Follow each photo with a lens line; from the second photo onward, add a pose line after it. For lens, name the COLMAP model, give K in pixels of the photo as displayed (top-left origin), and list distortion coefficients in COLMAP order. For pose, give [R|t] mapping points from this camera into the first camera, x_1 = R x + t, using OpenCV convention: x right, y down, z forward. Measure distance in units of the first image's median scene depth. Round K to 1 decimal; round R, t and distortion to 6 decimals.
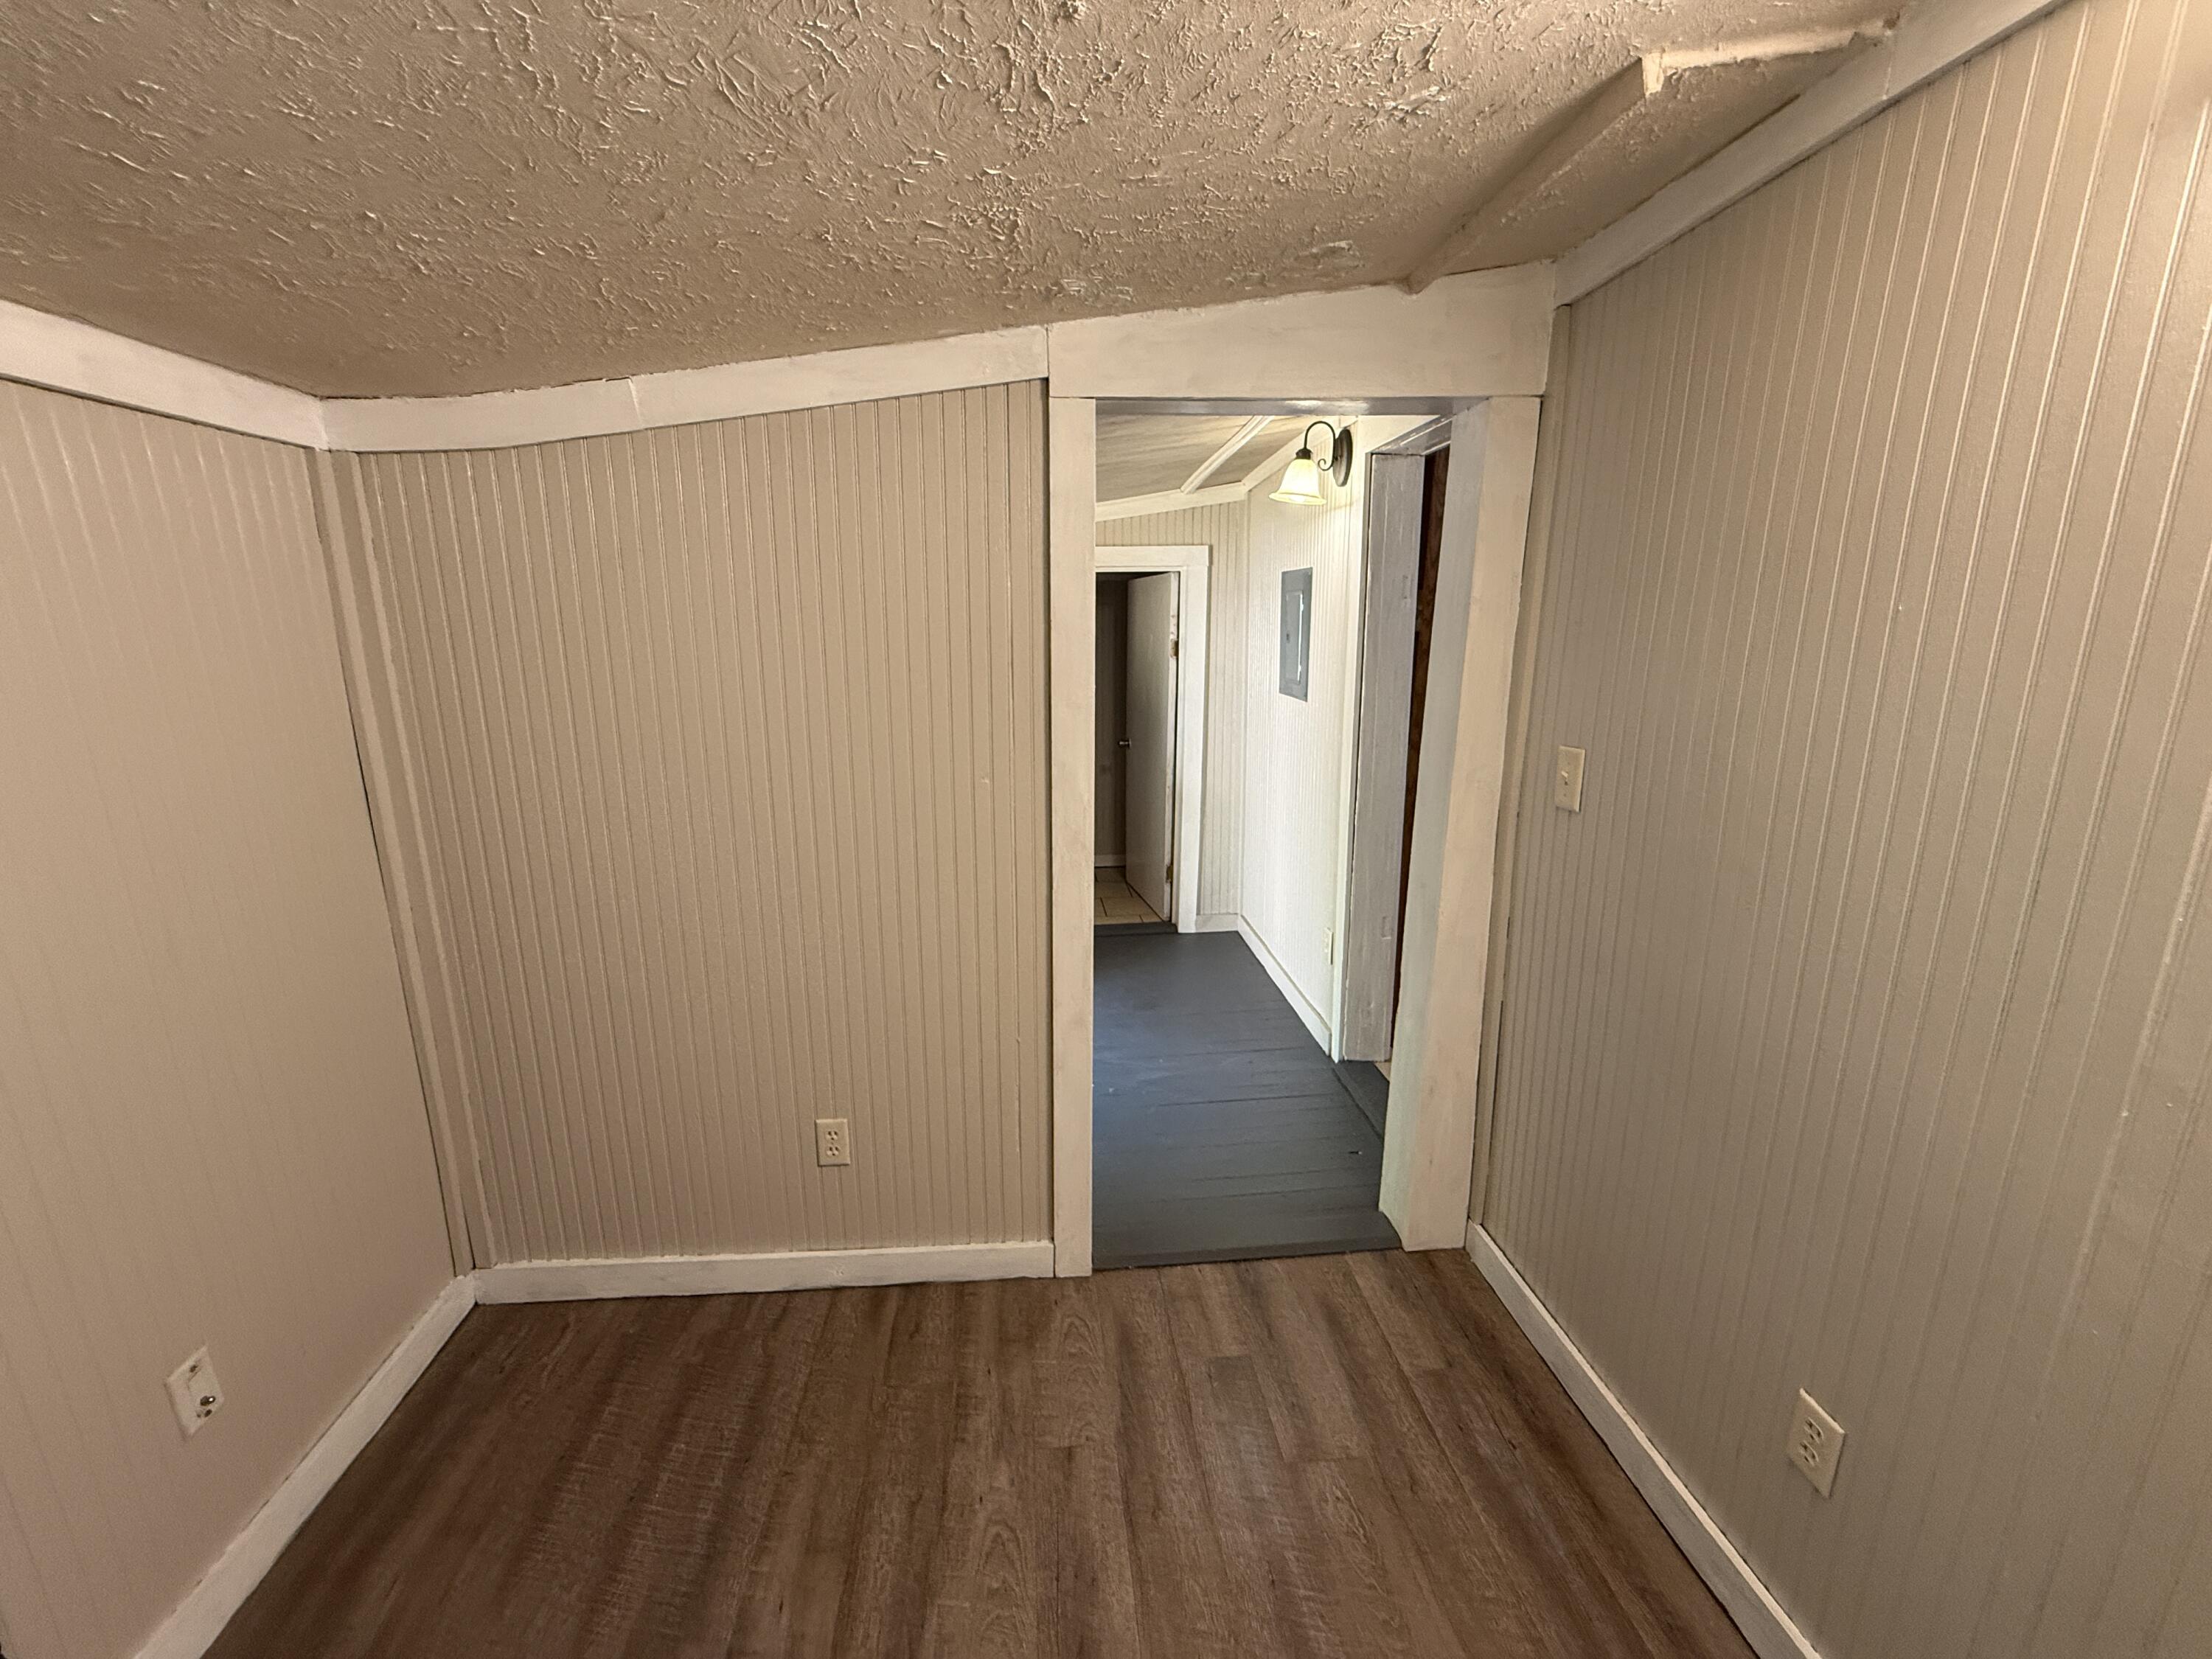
lens RADIAL K [[880.6, 0, 1102.7], [0, 880.6, 831.1], [0, 0, 1]] dist [0.002717, -0.000289]
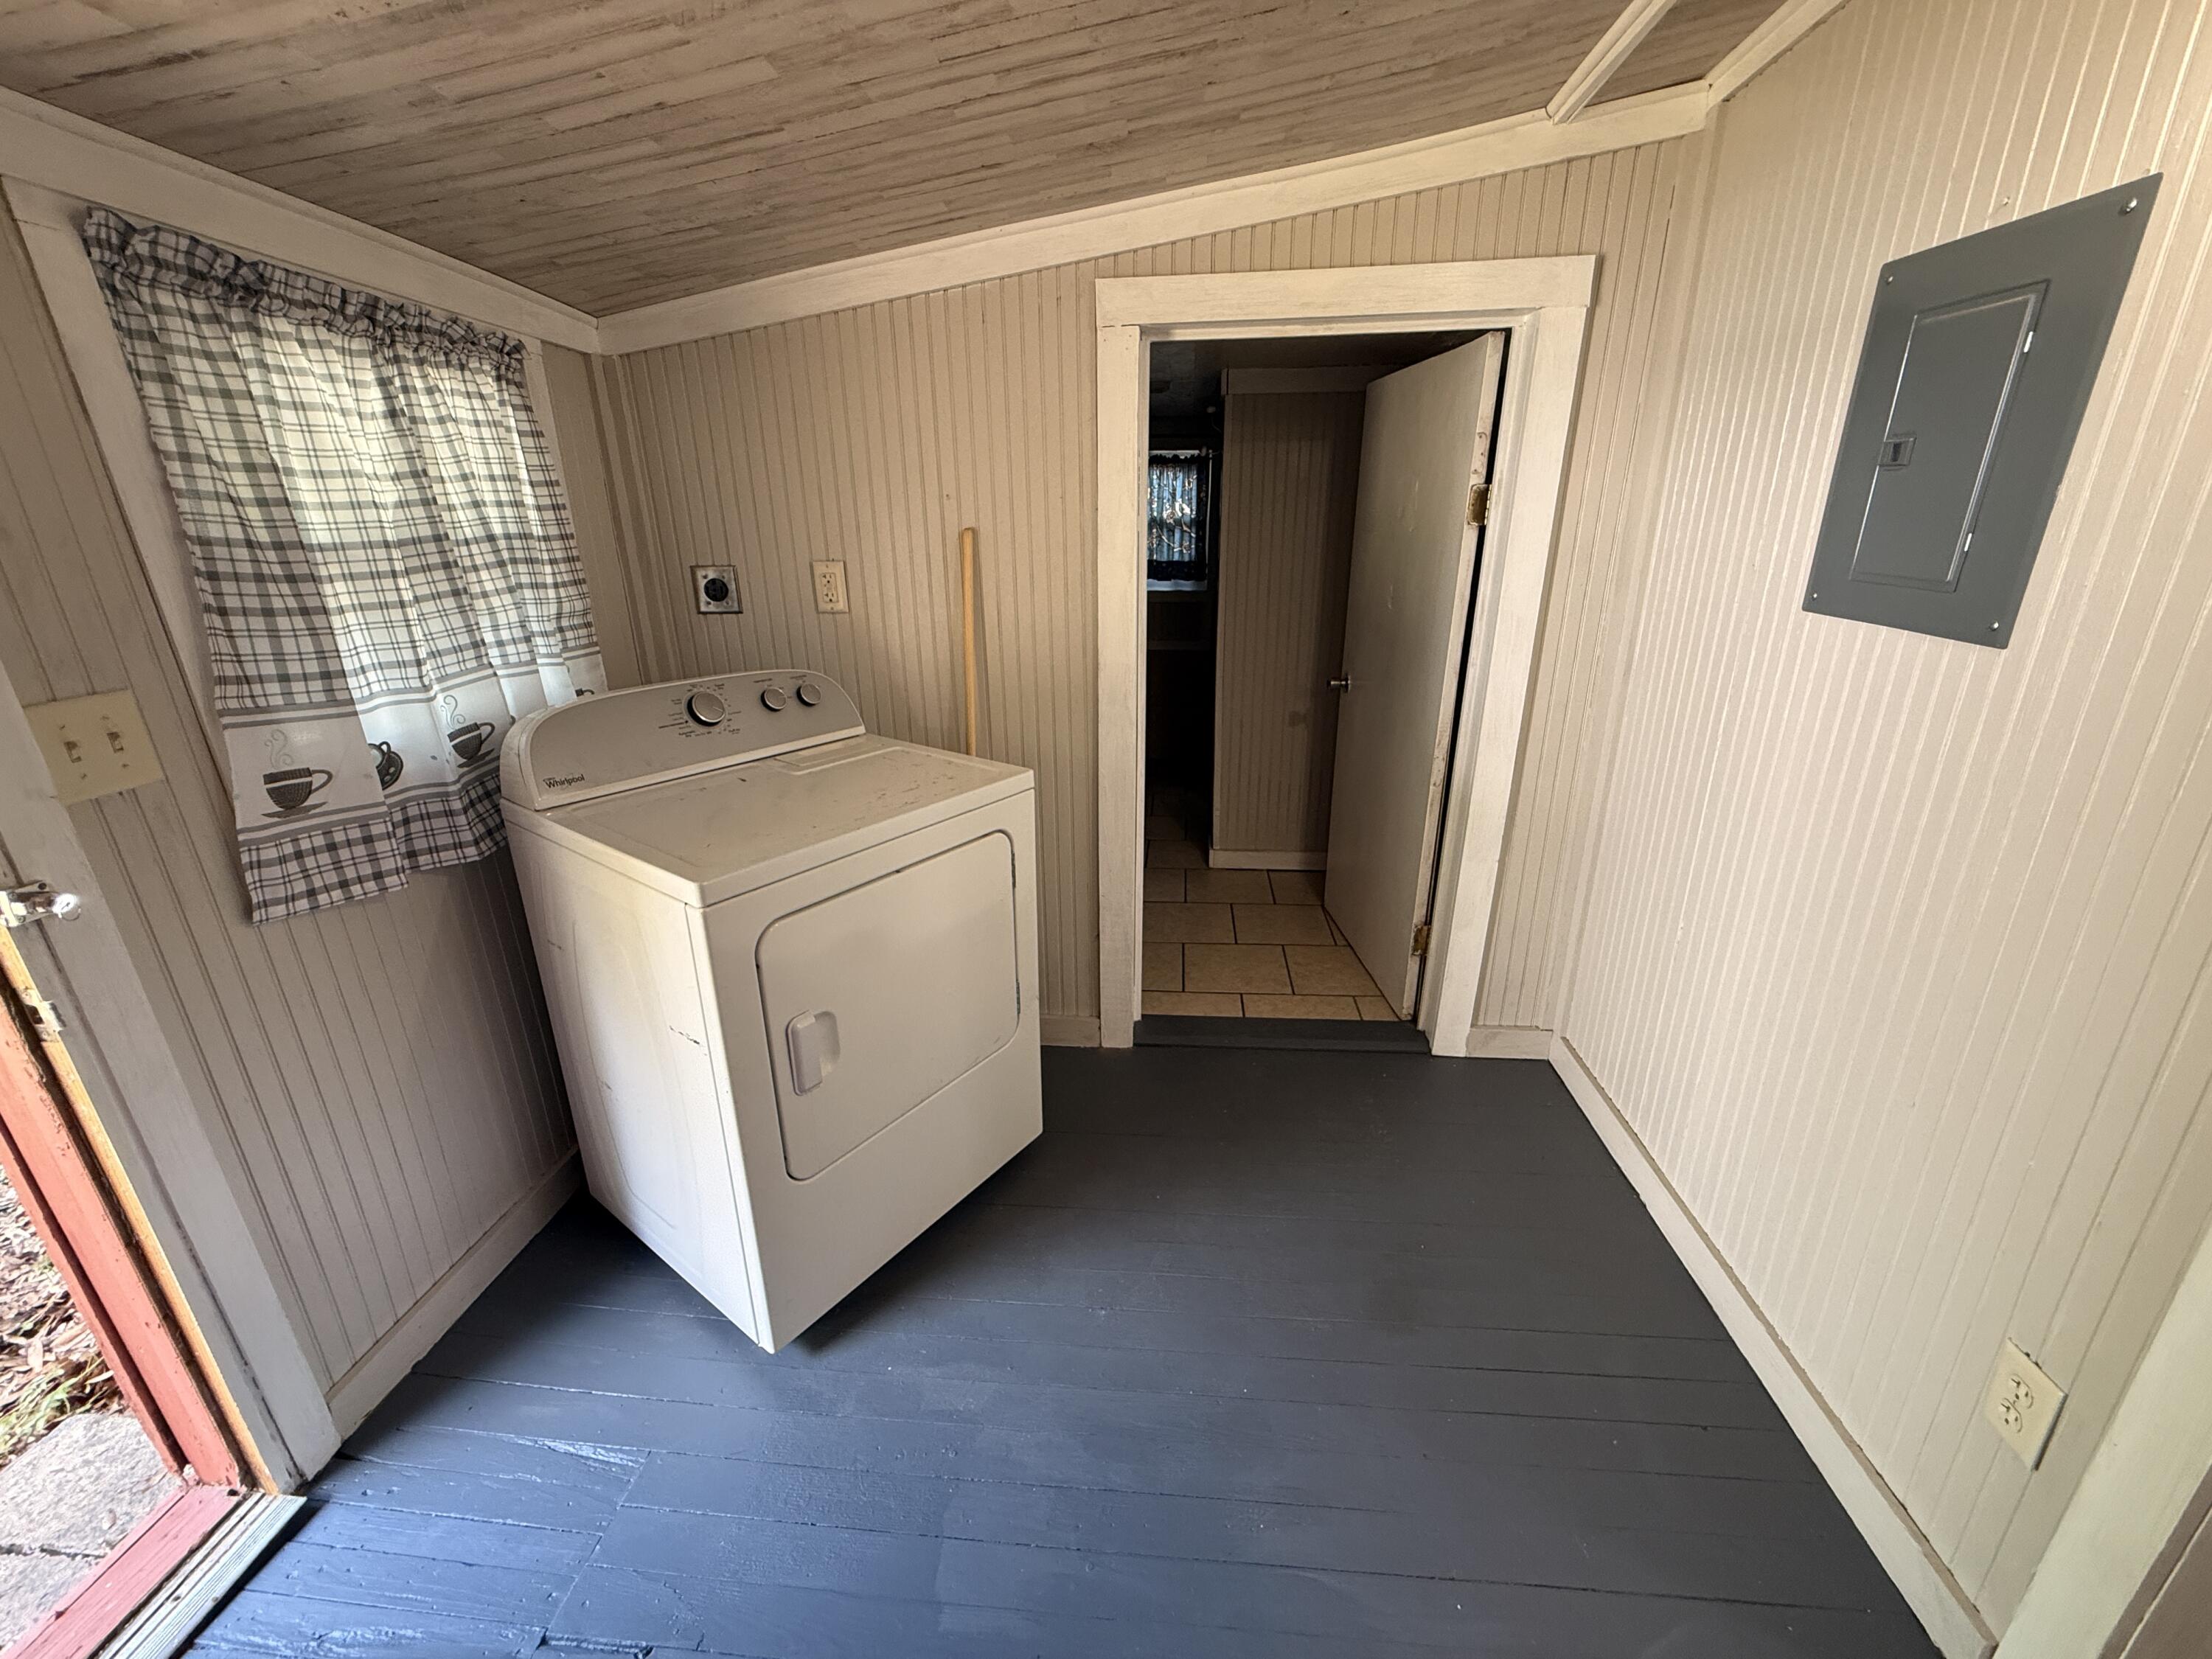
lens RADIAL K [[880.6, 0, 1103.1], [0, 880.6, 822.4], [0, 0, 1]] dist [0.002717, -0.000289]
pose [[0.983374, 0.052761, -0.173756, -0.025786], [-0.031668, 0.992024, 0.122006, -0.085766], [0.178807, -0.114475, 0.977202, 0.462473]]
